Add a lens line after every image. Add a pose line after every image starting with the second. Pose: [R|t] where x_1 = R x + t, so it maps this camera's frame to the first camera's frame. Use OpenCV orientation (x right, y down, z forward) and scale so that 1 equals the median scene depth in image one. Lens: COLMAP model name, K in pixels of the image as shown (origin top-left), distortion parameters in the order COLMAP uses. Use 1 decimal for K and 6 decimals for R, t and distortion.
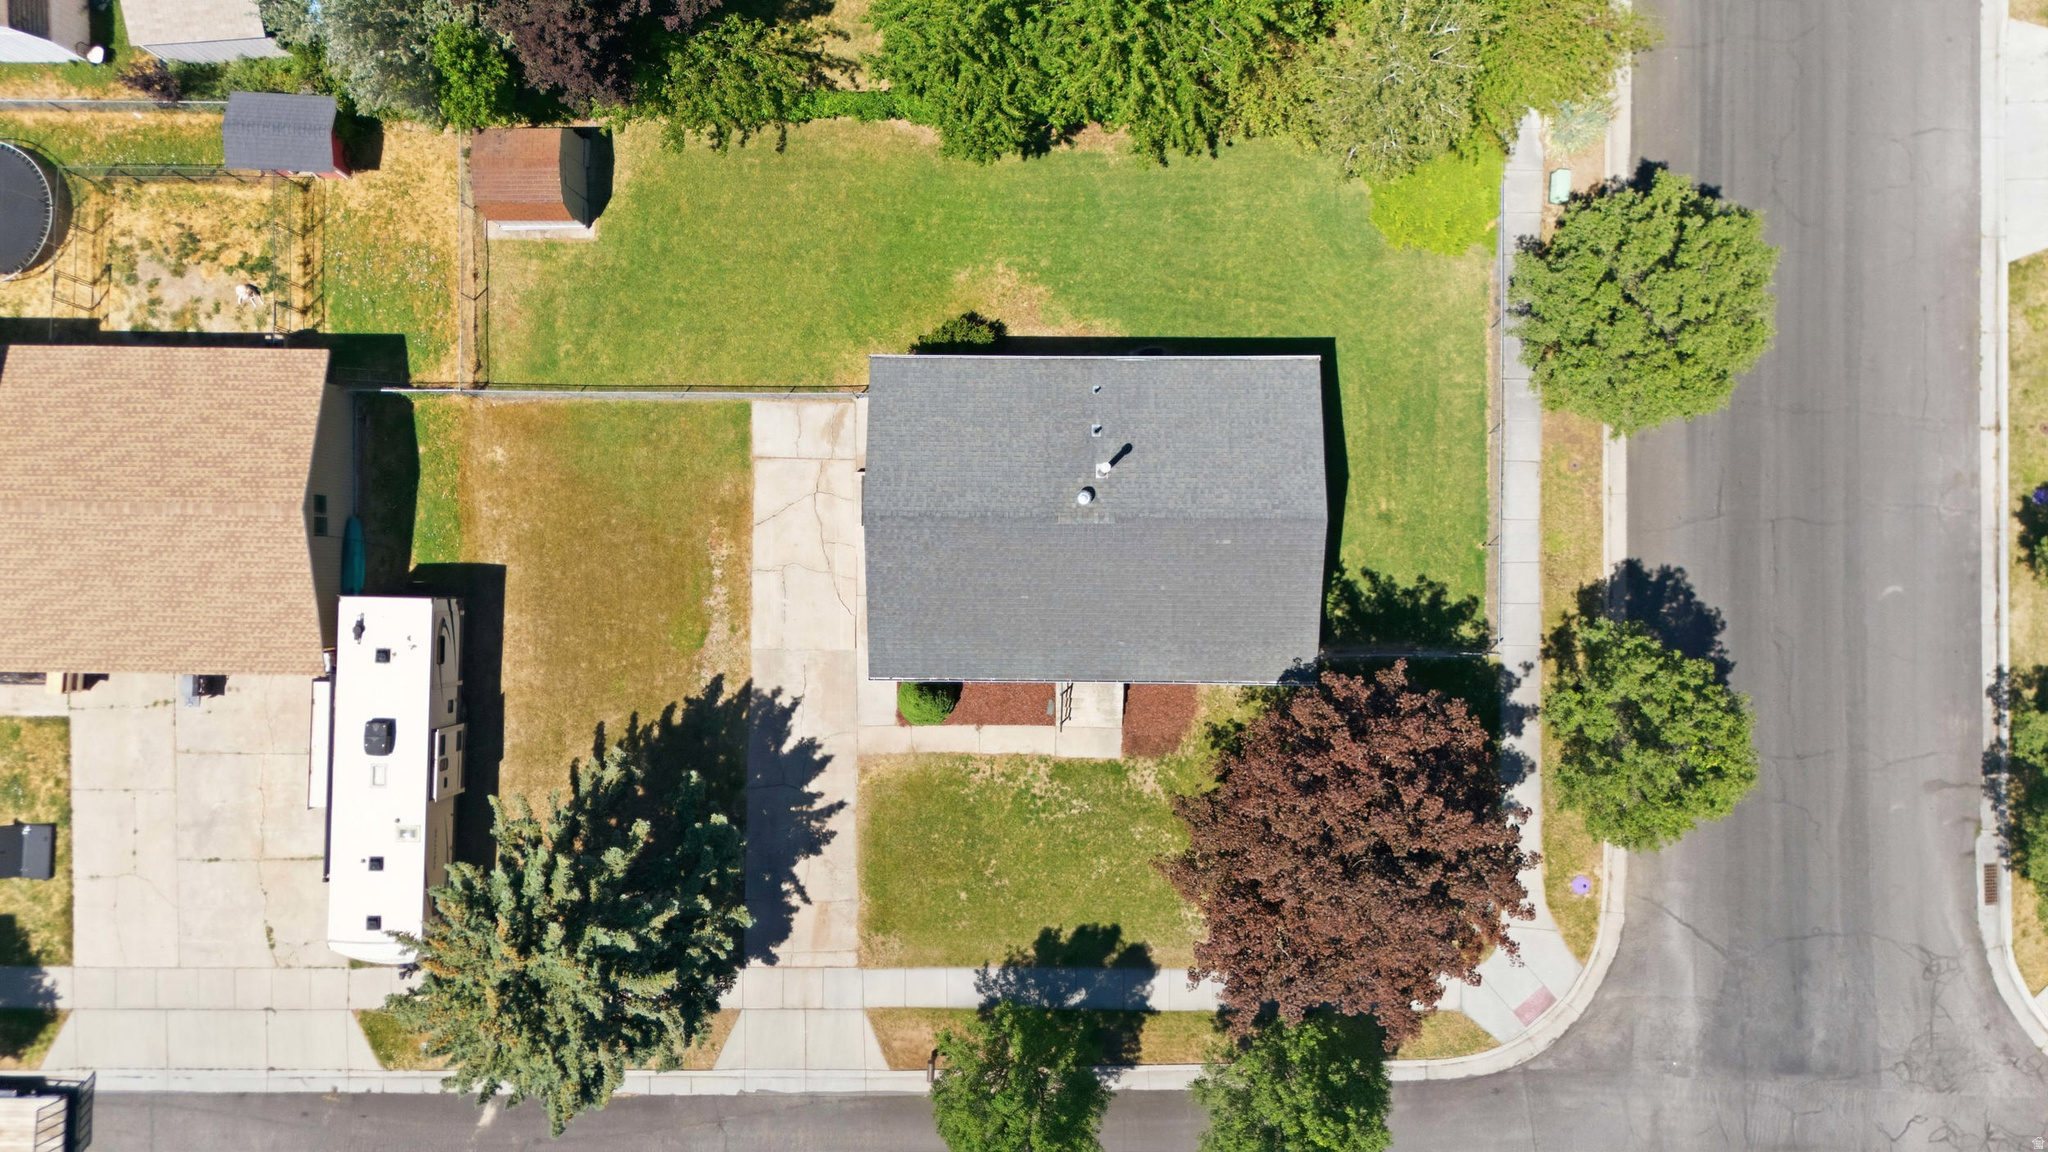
lens RADIAL K [[1504.8, 0, 1030.3], [0, 1504.8, 576.6], [0, 0, 1]] dist [0.063640, -0.051292]
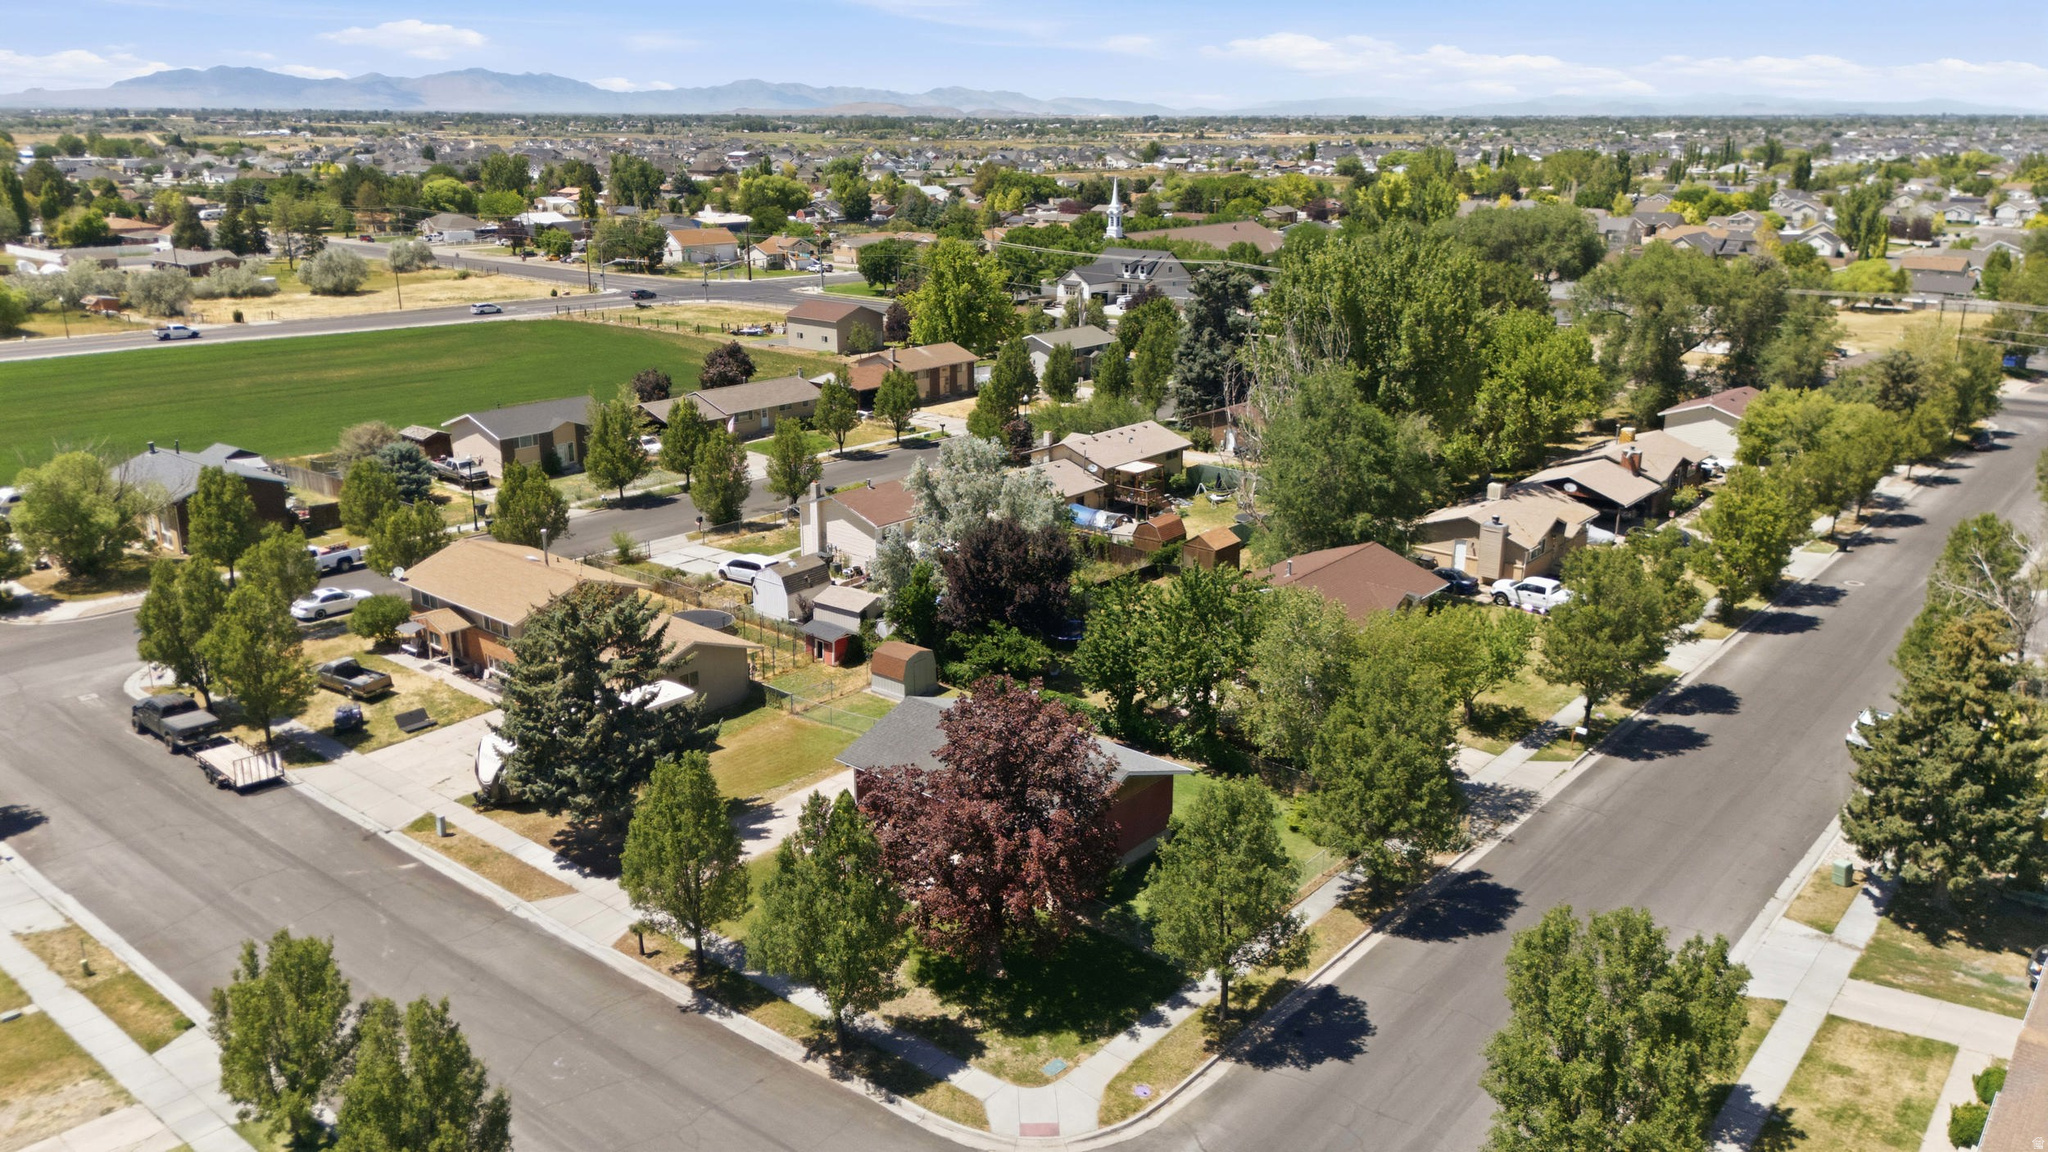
lens RADIAL K [[1504.8, 0, 1028.2], [0, 1504.8, 586.8], [0, 0, 1]] dist [0.063640, -0.051292]
pose [[0.767873, 0.199824, -0.608639, 0.884961], [-0.640586, 0.232795, -0.731749, 0.959186], [-0.004533, 0.951776, 0.306761, 0.328617]]
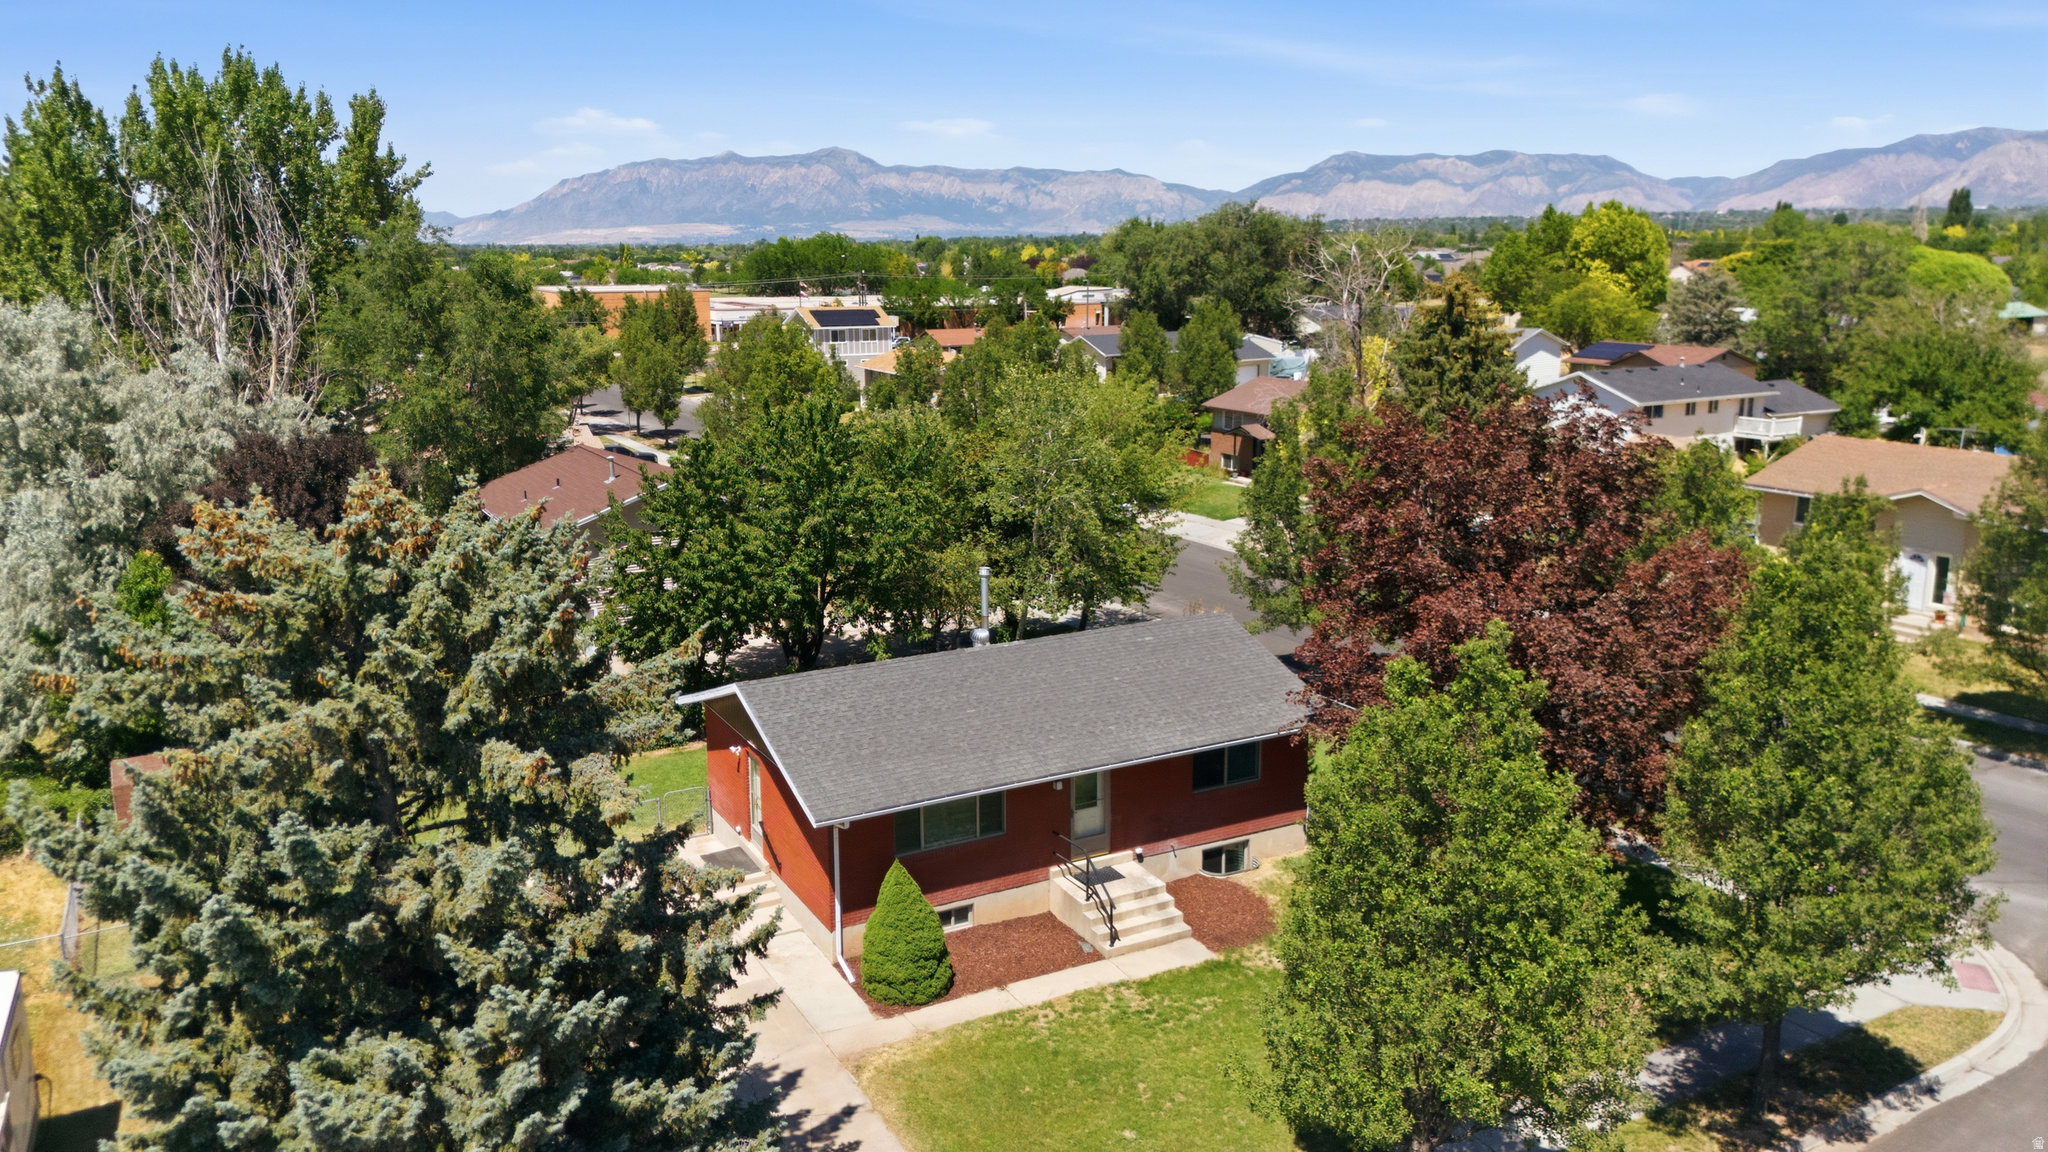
lens RADIAL K [[1504.8, 0, 1015.9], [0, 1504.8, 595.3], [0, 0, 1]] dist [0.063640, -0.051292]
pose [[0.876119, -0.109926, 0.469395, -0.306592], [0.482094, 0.198523, -0.853331, 0.604860], [0.000618, 0.973912, 0.226924, 0.698116]]
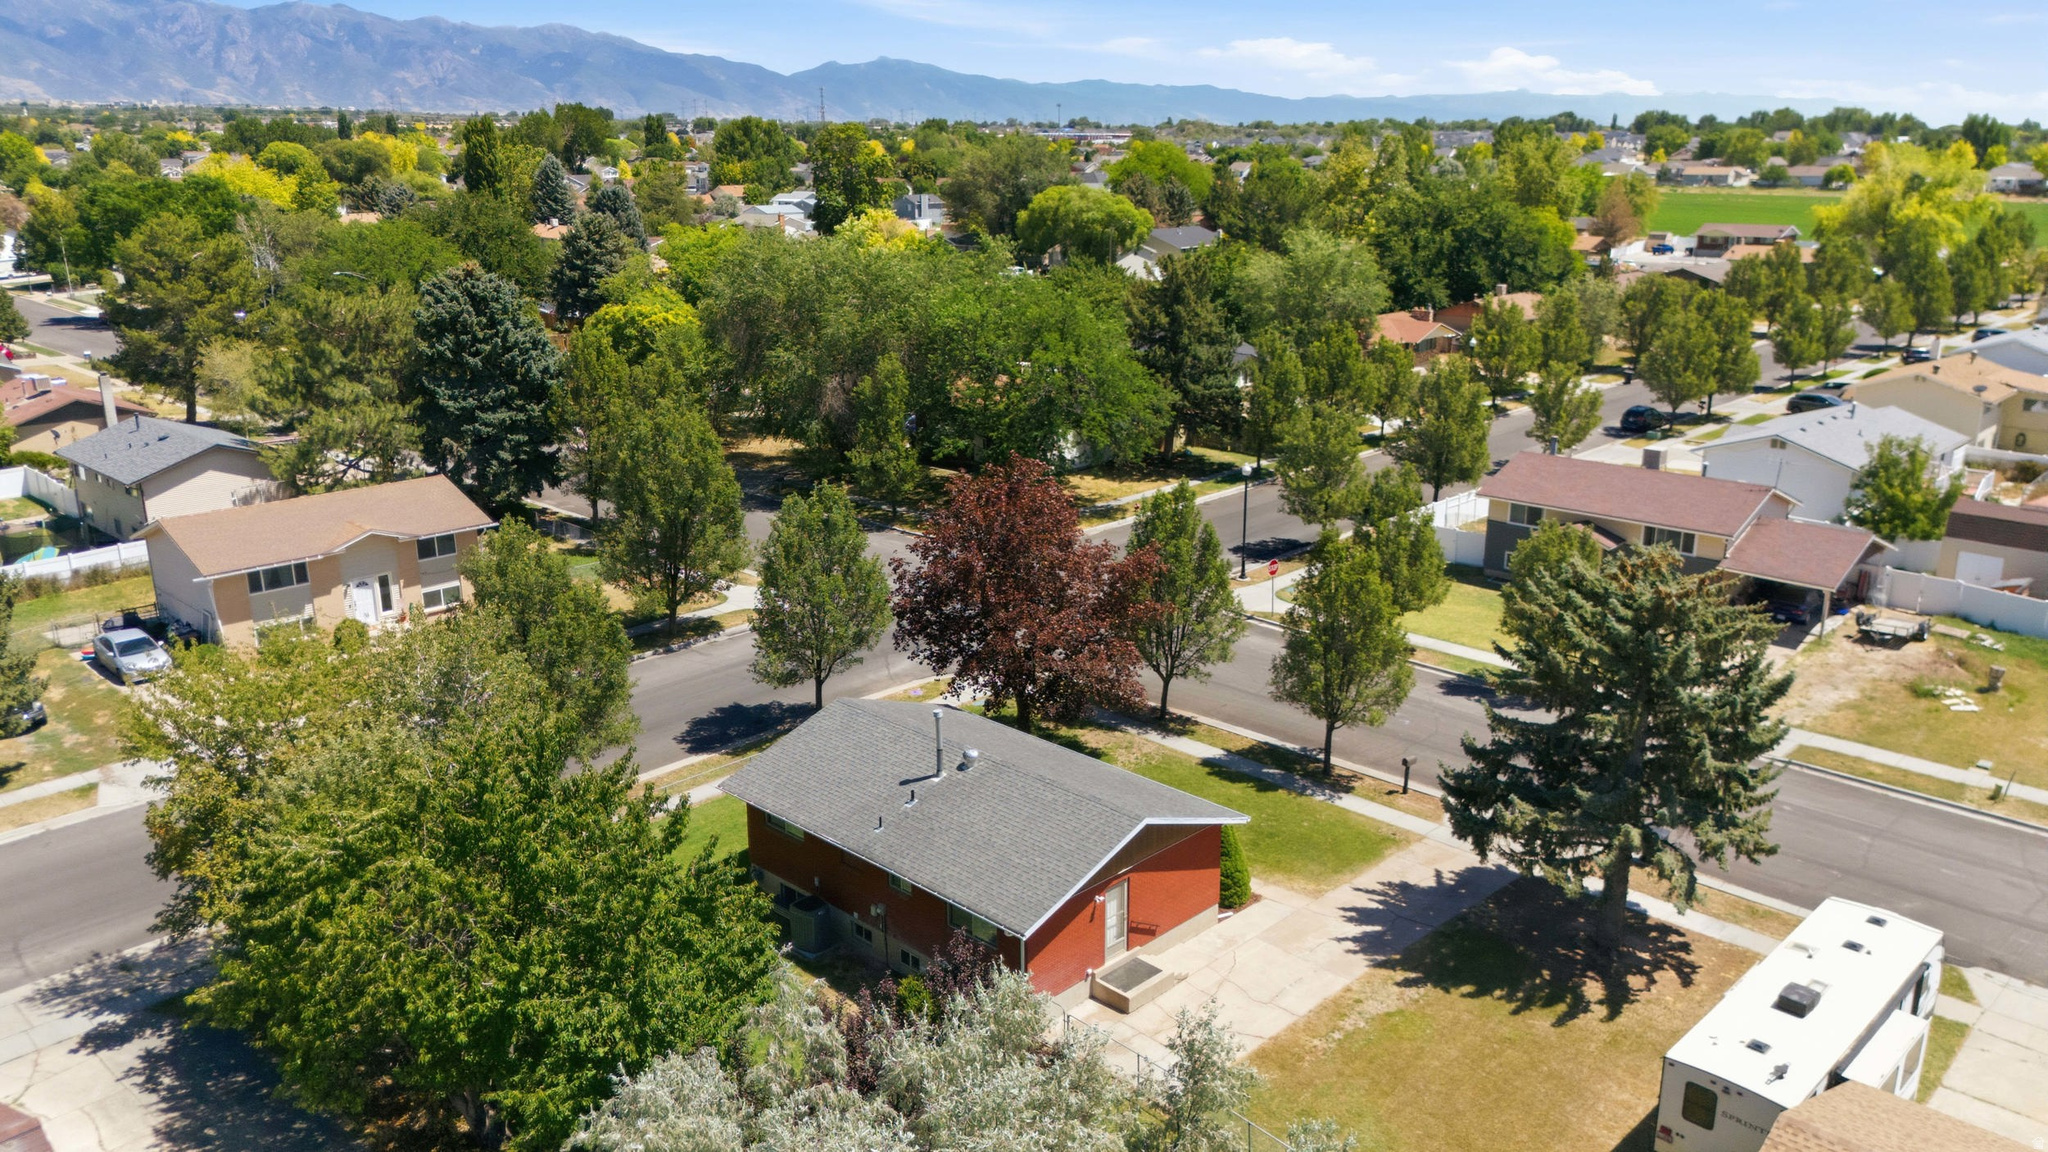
lens RADIAL K [[1504.8, 0, 1028.2], [0, 1504.8, 567.1], [0, 0, 1]] dist [0.063640, -0.051292]
pose [[-0.720661, -0.182963, 0.668710, -0.593706], [0.693287, -0.191377, 0.694786, -0.646510], [0.000855, 0.964313, 0.264764, 0.533736]]
